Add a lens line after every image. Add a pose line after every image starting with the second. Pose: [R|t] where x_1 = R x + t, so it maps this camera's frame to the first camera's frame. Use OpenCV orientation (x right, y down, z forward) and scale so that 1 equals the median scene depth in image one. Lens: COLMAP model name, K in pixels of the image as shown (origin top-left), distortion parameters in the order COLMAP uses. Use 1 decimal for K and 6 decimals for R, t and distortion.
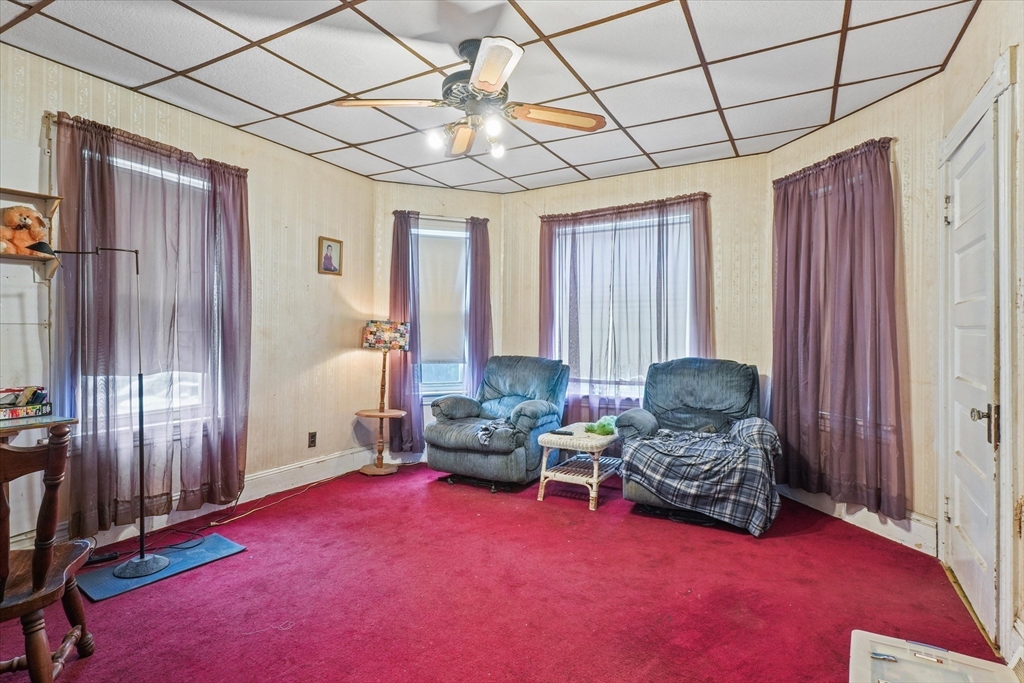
lens RADIAL K [[524.2, 0, 513.4], [0, 524.2, 339.7], [0, 0, 1]] dist [-0.000093, 0.000994]
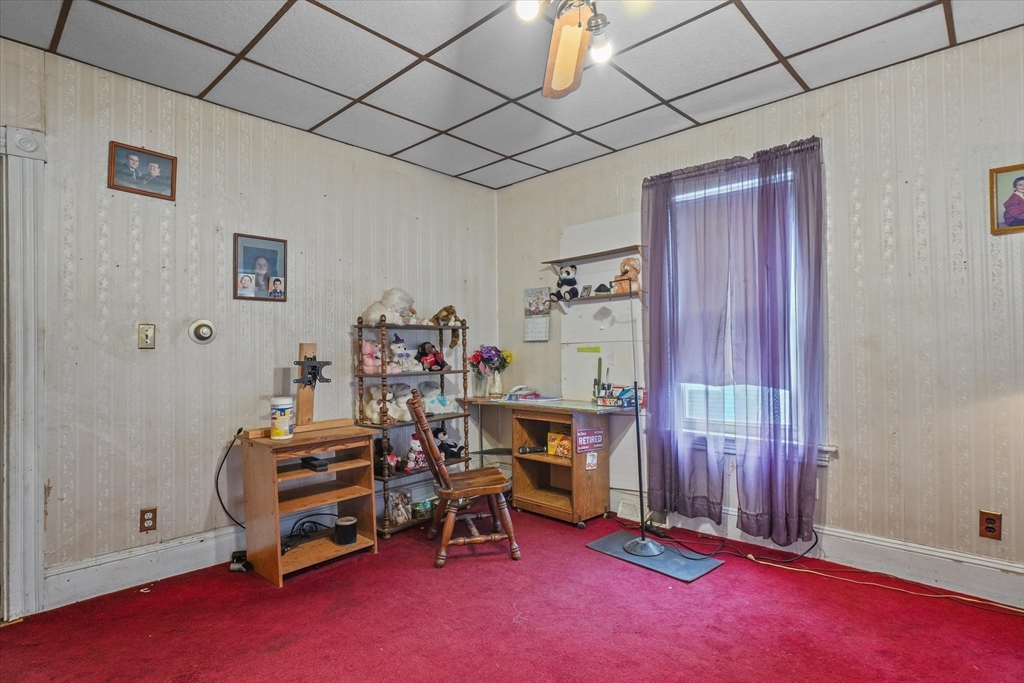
lens RADIAL K [[524.2, 0, 506.5], [0, 524.2, 345.5], [0, 0, 1]] dist [-0.000093, 0.000994]
pose [[-0.253269, -0.005451, -0.967380, 0.412865], [0.003494, 0.999972, -0.006550, -0.007852], [0.967389, -0.005039, -0.253243, 0.835509]]
